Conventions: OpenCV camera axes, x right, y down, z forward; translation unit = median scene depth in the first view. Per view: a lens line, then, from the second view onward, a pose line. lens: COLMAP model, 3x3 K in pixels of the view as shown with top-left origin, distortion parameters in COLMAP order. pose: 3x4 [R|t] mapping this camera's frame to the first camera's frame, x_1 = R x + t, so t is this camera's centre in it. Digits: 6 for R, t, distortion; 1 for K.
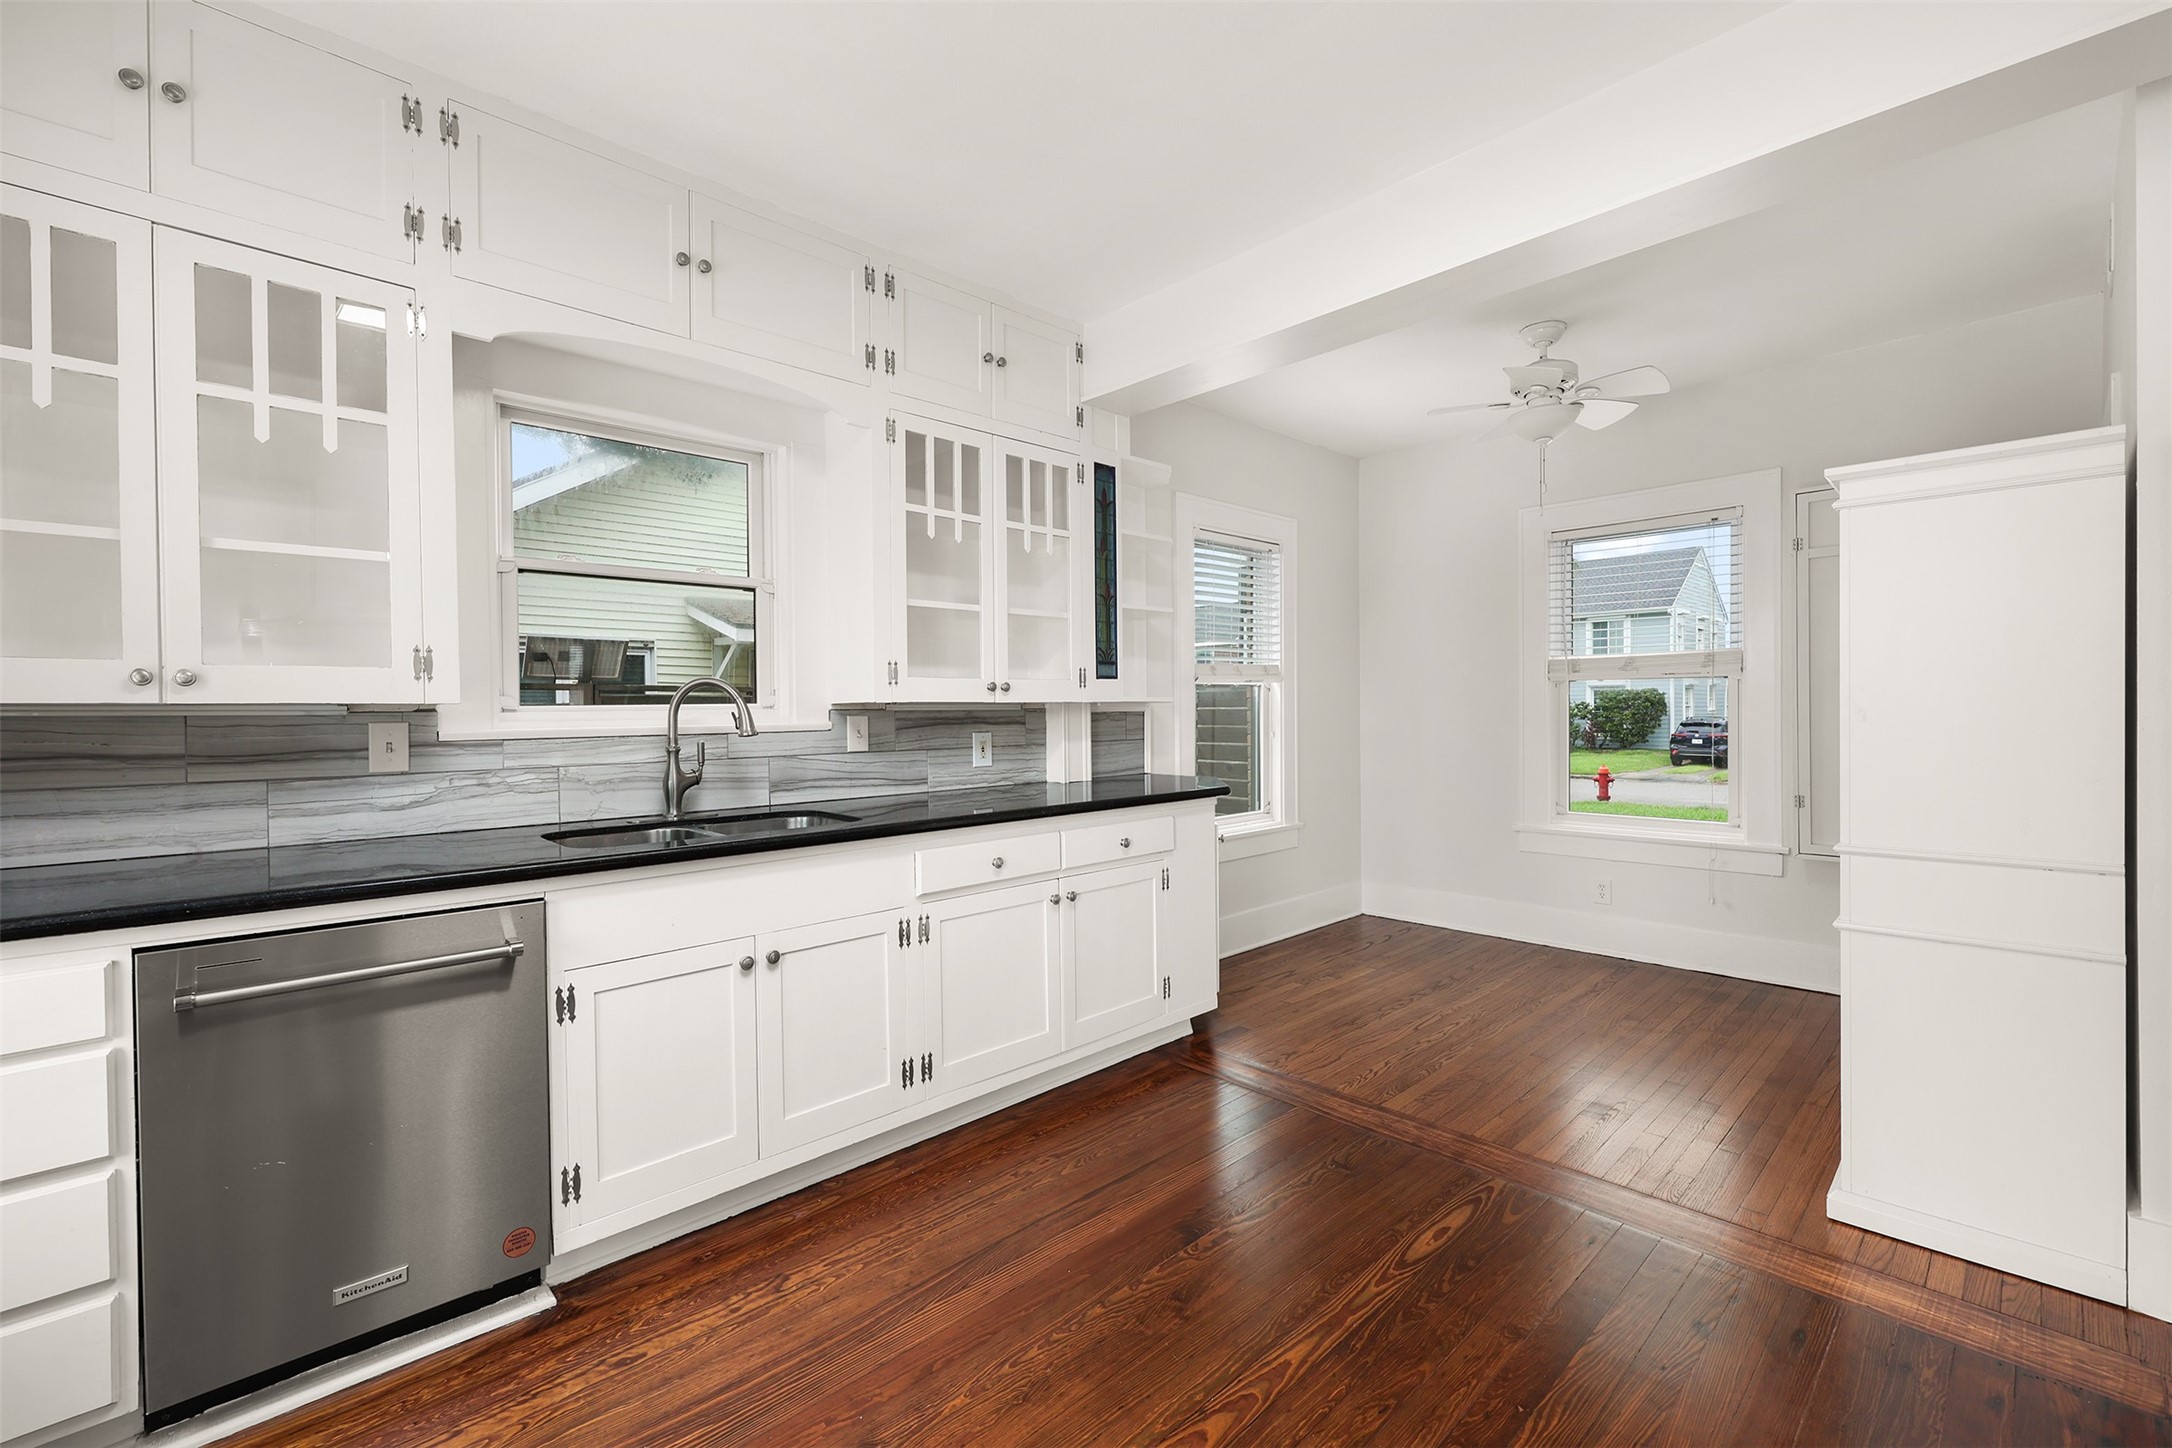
lens RADIAL K [[924.1, 0, 1081.9], [0, 924.1, 714.8], [0, 0, 1]] dist [0.003540, -0.000183]
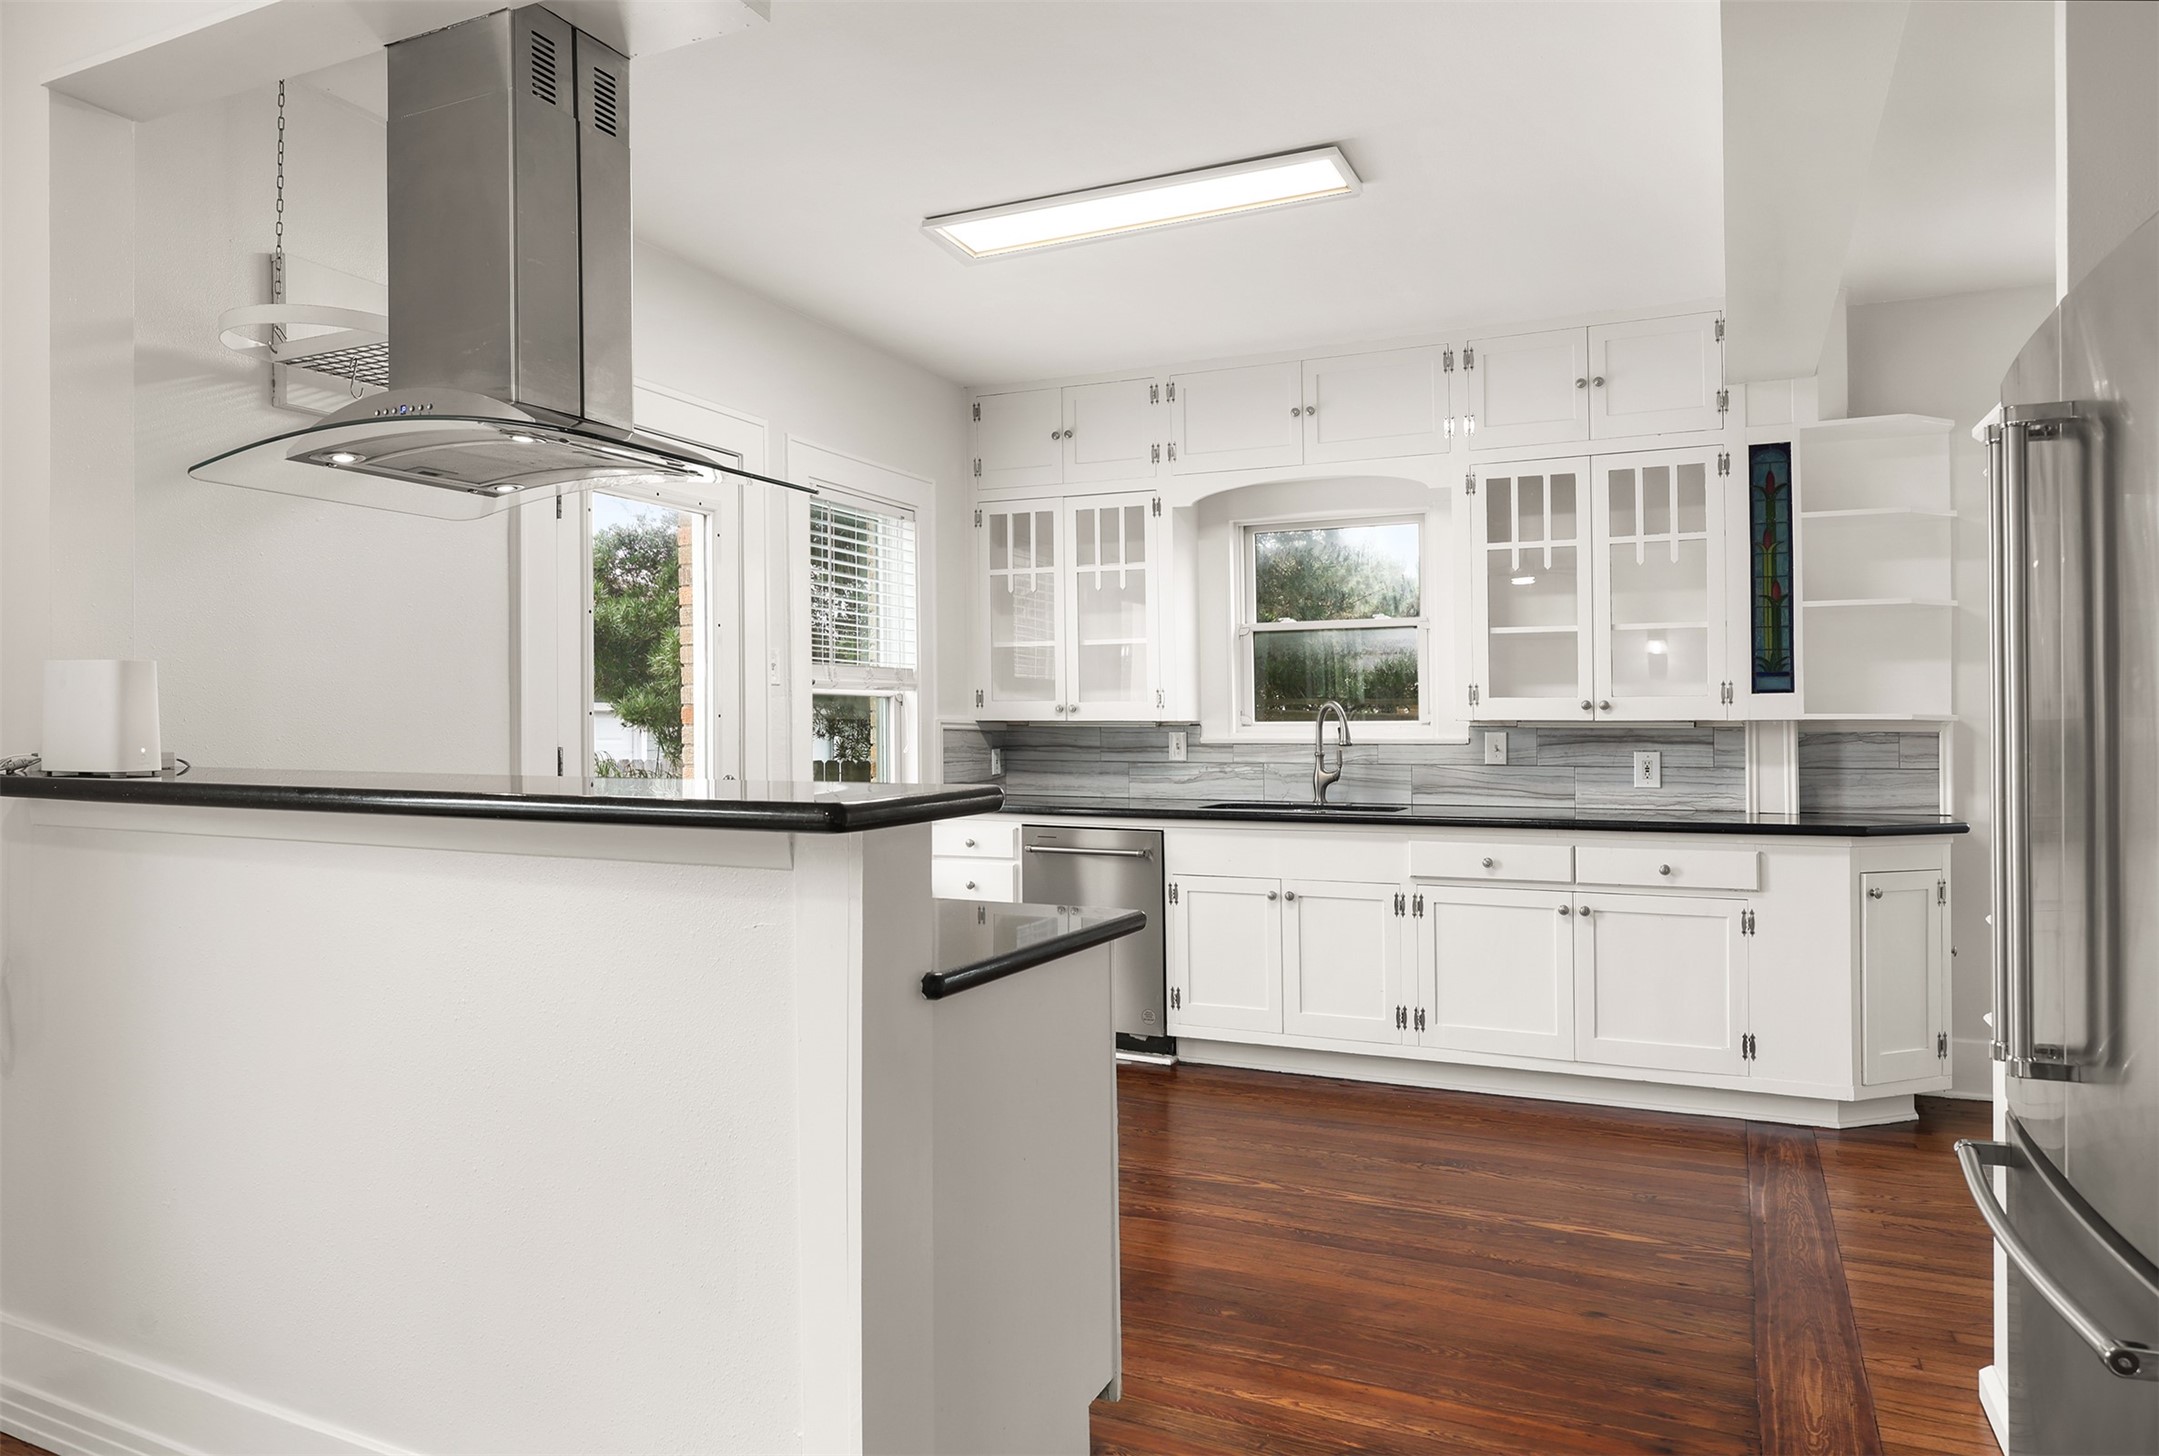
lens RADIAL K [[1407.9, 0, 1046.8], [0, 1407.9, 724.5], [0, 0, 1]] dist [0.030370, -0.000033]
pose [[0.350481, 0.007143, -0.936543, 1.012501], [-0.011086, 0.999933, 0.003477, -0.007067], [0.936504, 0.009164, 0.350536, -0.086789]]
